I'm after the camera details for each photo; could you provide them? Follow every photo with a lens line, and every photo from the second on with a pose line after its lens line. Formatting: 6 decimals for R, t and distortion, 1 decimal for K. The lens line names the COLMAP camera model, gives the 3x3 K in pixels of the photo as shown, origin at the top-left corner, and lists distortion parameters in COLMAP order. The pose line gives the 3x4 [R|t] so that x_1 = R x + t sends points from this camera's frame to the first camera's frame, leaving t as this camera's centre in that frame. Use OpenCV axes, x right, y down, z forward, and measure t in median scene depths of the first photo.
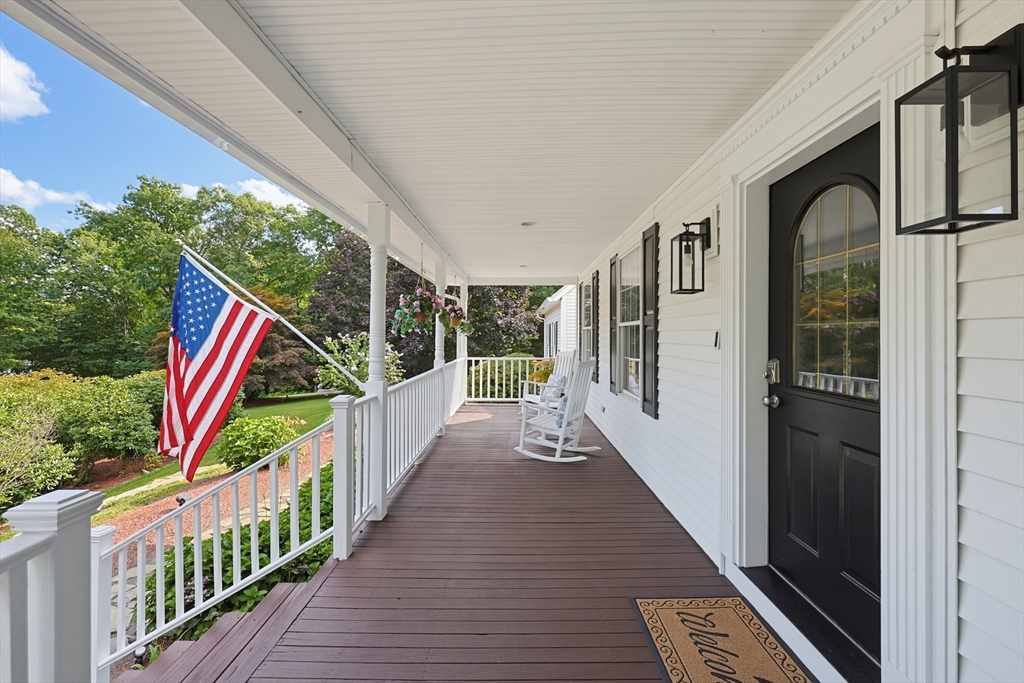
lens RADIAL K [[439.0, 0, 512.5], [0, 439.0, 336.2], [0, 0, 1]] dist [0.009448, 0.000253]
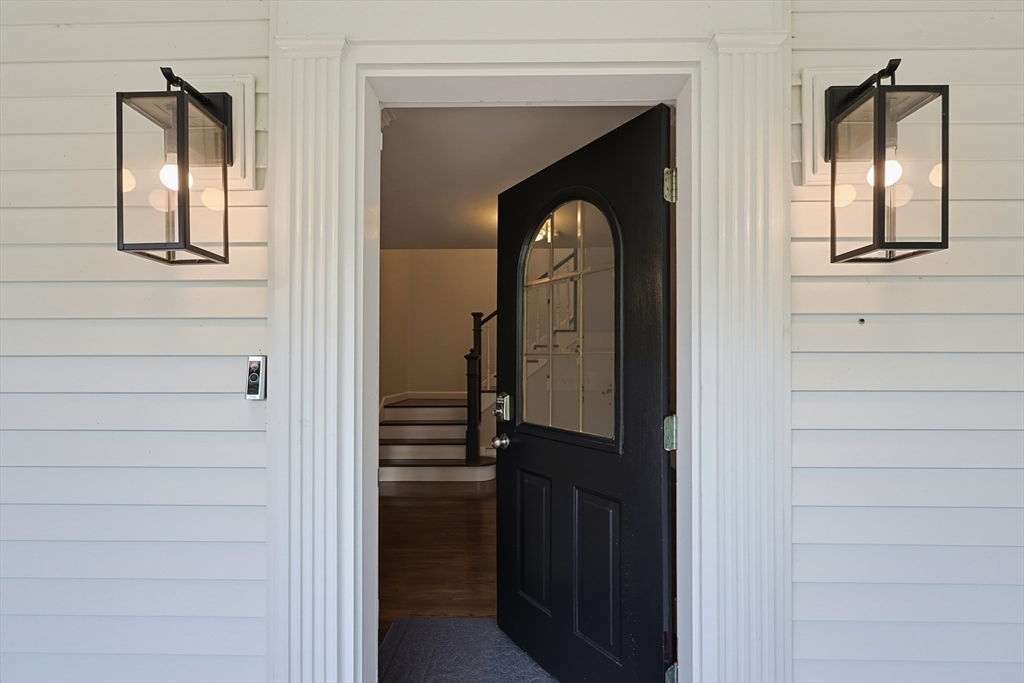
lens RADIAL K [[439.0, 0, 511.7], [0, 439.0, 365.3], [0, 0, 1]] dist [0.009448, 0.000253]
pose [[0.000240, -0.001772, 0.999998, 0.005616], [0.006277, 0.999979, 0.001770, -0.002039], [-0.999980, 0.006277, 0.000251, 0.266341]]
